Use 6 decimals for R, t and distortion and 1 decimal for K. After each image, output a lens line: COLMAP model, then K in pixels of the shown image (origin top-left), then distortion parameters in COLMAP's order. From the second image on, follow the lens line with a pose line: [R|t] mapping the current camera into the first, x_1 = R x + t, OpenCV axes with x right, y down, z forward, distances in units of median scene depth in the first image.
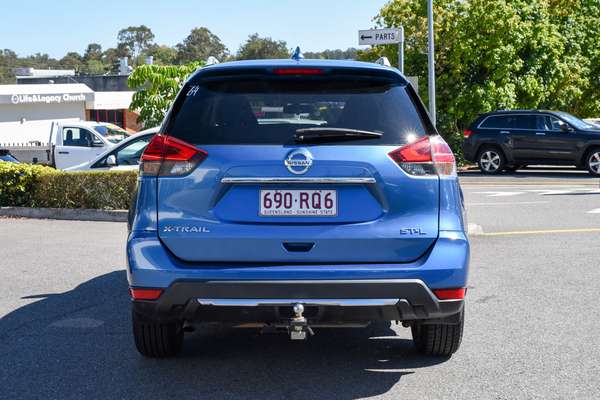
lens RADIAL K [[869.9, 0, 297.8], [0, 869.9, 206.2], [0, 0, 1]] dist [0.037070, 0.000000]
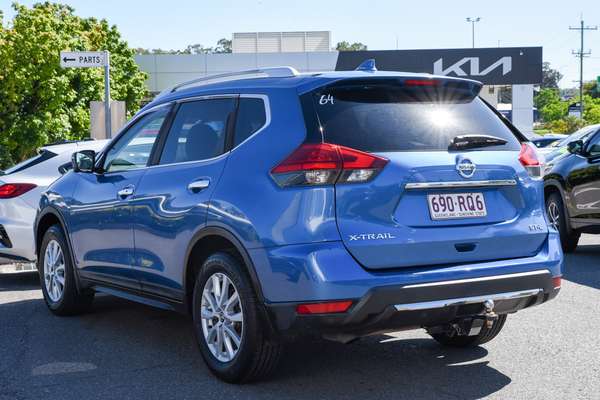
lens RADIAL K [[869.9, 0, 297.1], [0, 869.9, 194.2], [0, 0, 1]] dist [0.037070, 0.000000]
pose [[0.877501, -0.033706, 0.478388, -0.672315], [0.056878, 0.997801, -0.034028, 0.006993], [-0.476189, 0.057069, 0.877489, 0.168008]]
